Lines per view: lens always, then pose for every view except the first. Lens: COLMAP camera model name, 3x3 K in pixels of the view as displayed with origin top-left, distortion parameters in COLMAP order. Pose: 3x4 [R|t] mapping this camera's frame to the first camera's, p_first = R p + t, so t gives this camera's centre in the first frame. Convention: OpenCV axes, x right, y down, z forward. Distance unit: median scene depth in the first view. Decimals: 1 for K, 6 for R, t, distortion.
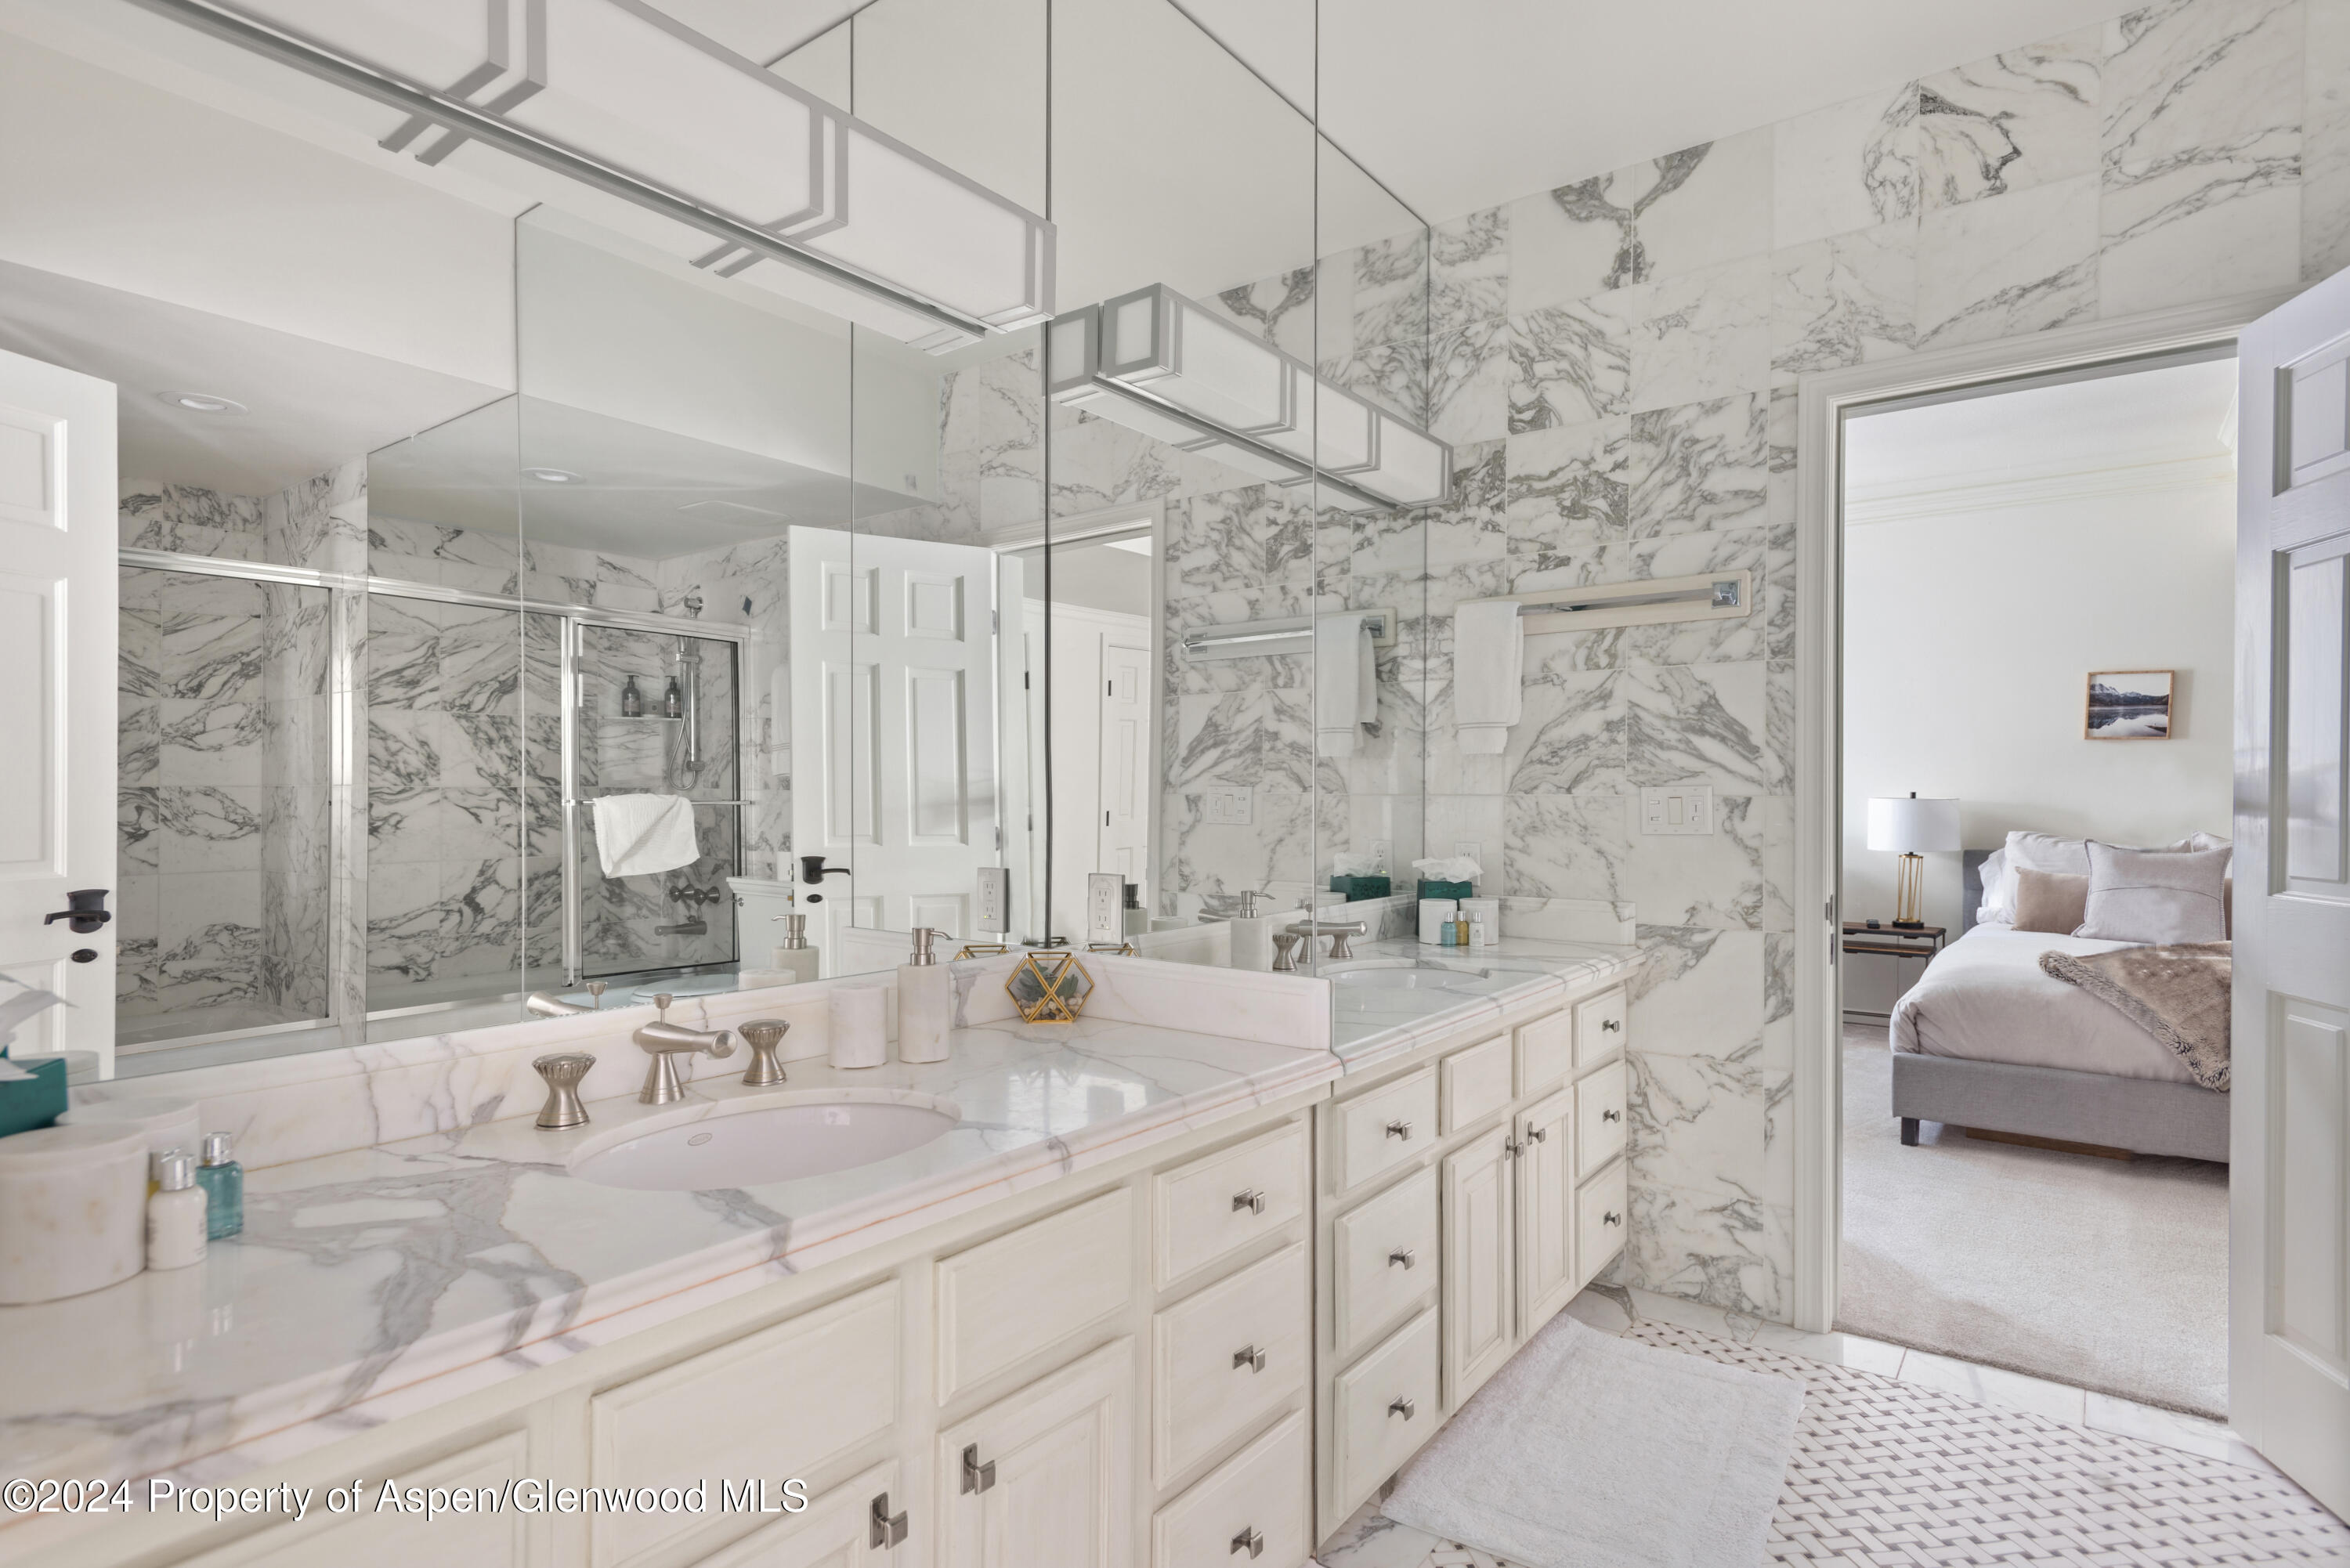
lens RADIAL K [[1233.6, 0, 1172.5], [0, 1233.6, 792.9], [0, 0, 1]] dist [0.004736, 0.000394]
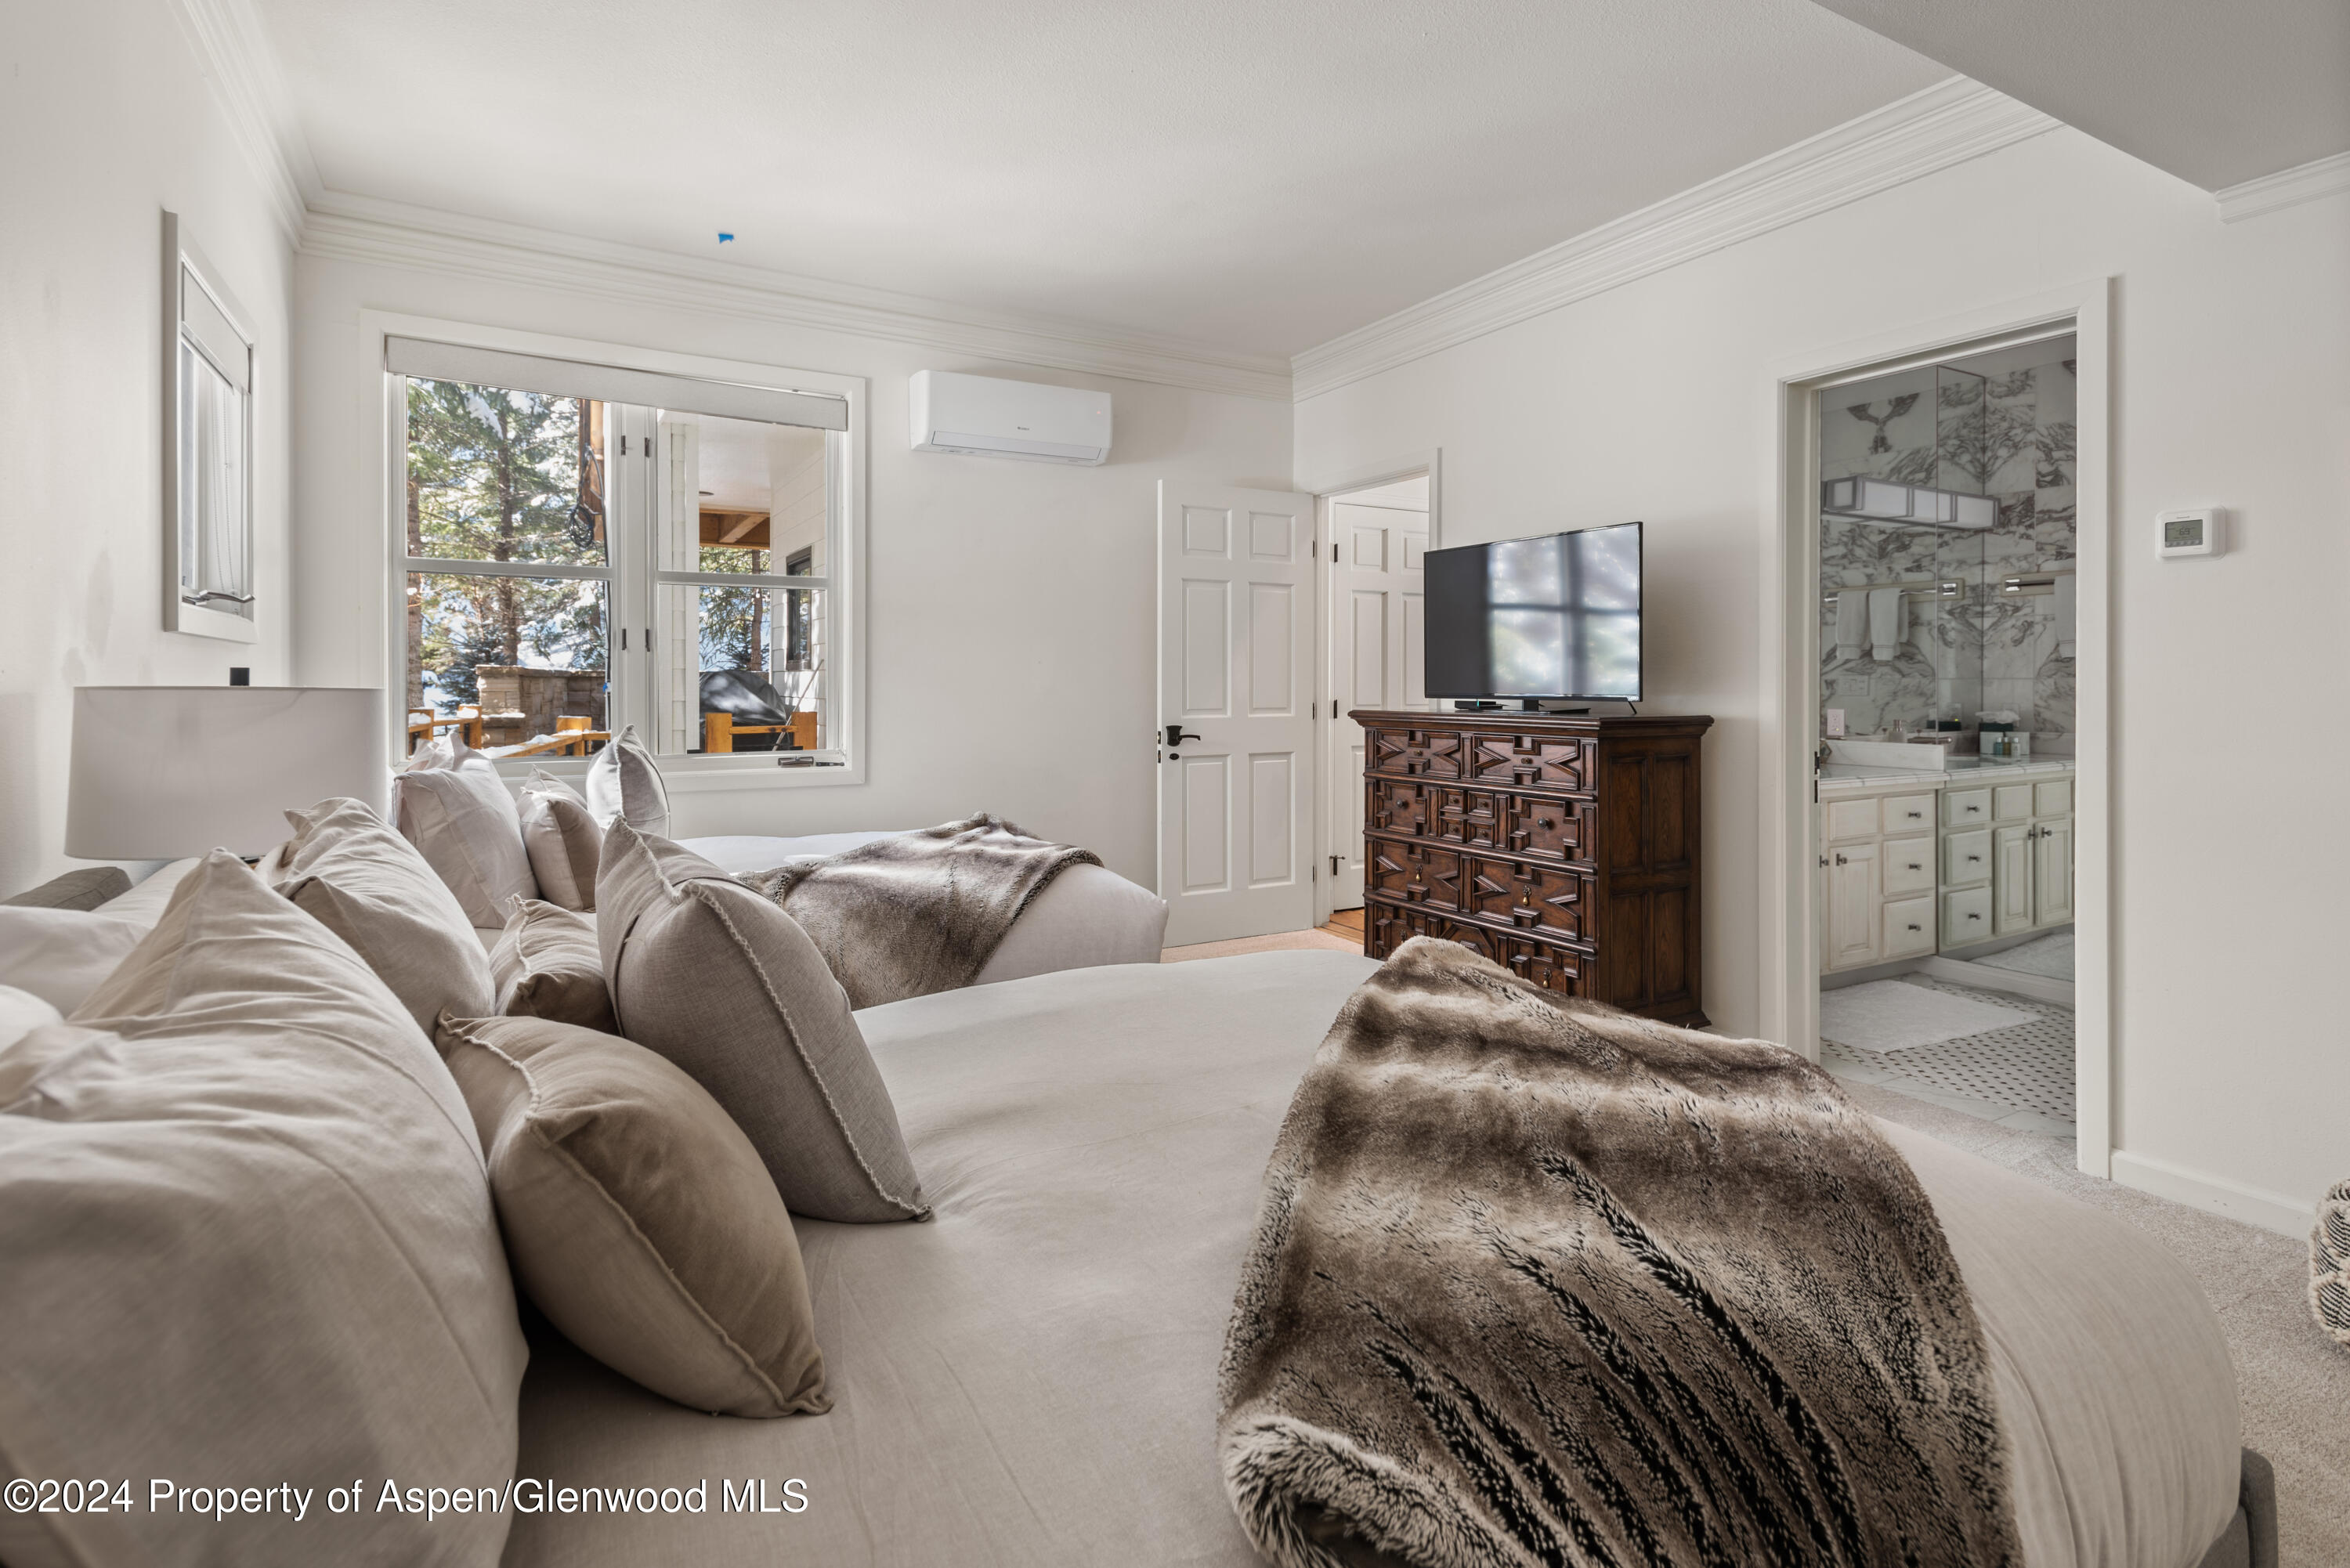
lens RADIAL K [[1137.9, 0, 1145.4], [0, 1137.9, 690.4], [0, 0, 1]] dist [-0.003110, -0.000647]
pose [[0.910224, -0.002462, -0.414109, -0.247764], [0.004199, 0.999986, 0.003285, 0.008696], [0.414095, -0.004729, 0.910221, -1.136362]]
